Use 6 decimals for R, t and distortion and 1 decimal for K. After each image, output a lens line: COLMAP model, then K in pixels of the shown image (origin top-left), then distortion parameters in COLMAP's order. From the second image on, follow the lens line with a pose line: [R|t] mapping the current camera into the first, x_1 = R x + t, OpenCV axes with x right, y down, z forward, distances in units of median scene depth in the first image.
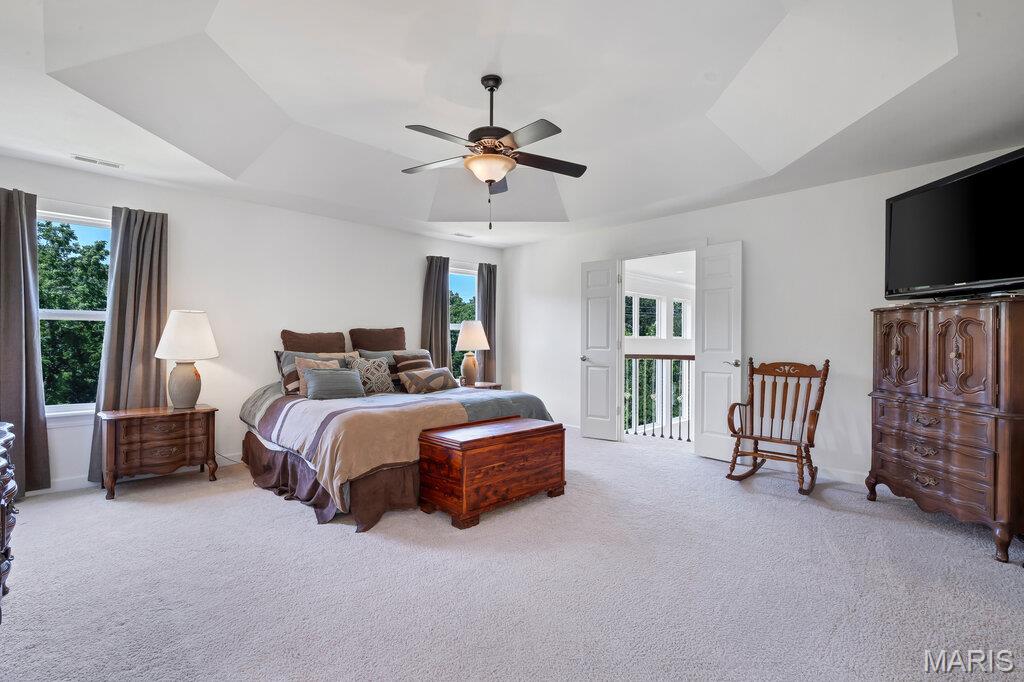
lens RADIAL K [[466.3, 0, 509.7], [0, 466.3, 339.7], [0, 0, 1]] dist [0.001953, 0.000304]
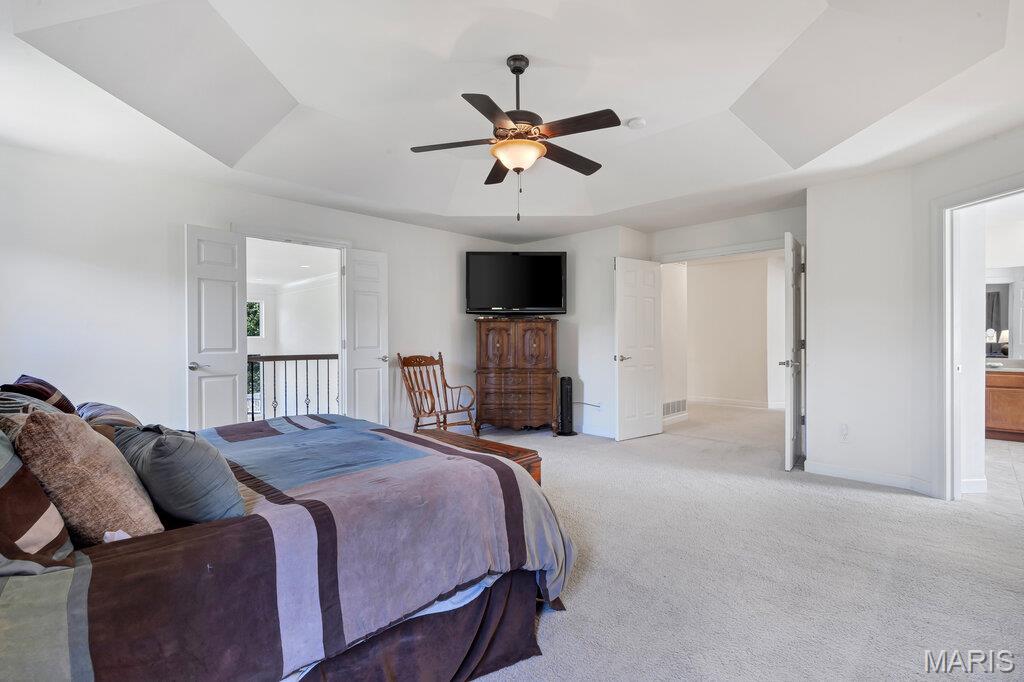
lens RADIAL K [[466.3, 0, 509.7], [0, 466.3, 339.7], [0, 0, 1]] dist [0.001953, 0.000304]
pose [[-0.005627, -0.005370, 0.999970, -0.659297], [0.002603, 0.999982, 0.005385, -0.001803], [-0.999981, 0.002633, -0.005613, 0.688883]]
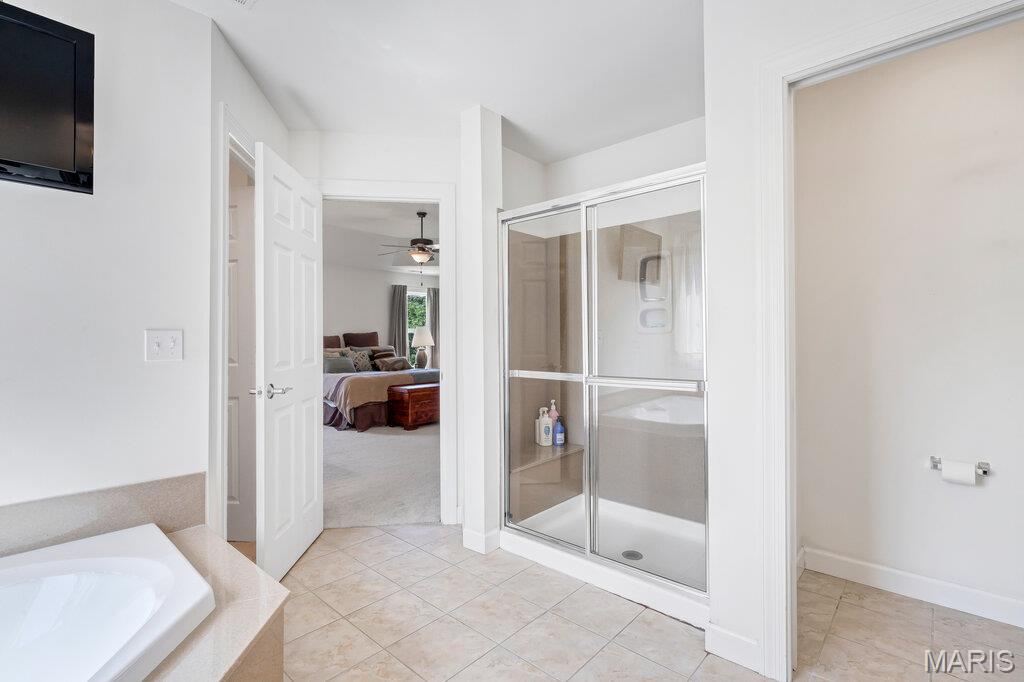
lens RADIAL K [[466.3, 0, 509.7], [0, 466.3, 339.7], [0, 0, 1]] dist [0.001953, 0.000304]
pose [[0.997887, -0.007112, 0.064576, 0.140950], [0.006850, 0.999967, 0.004270, -0.004794], [-0.064604, -0.003818, 0.997904, -0.724709]]
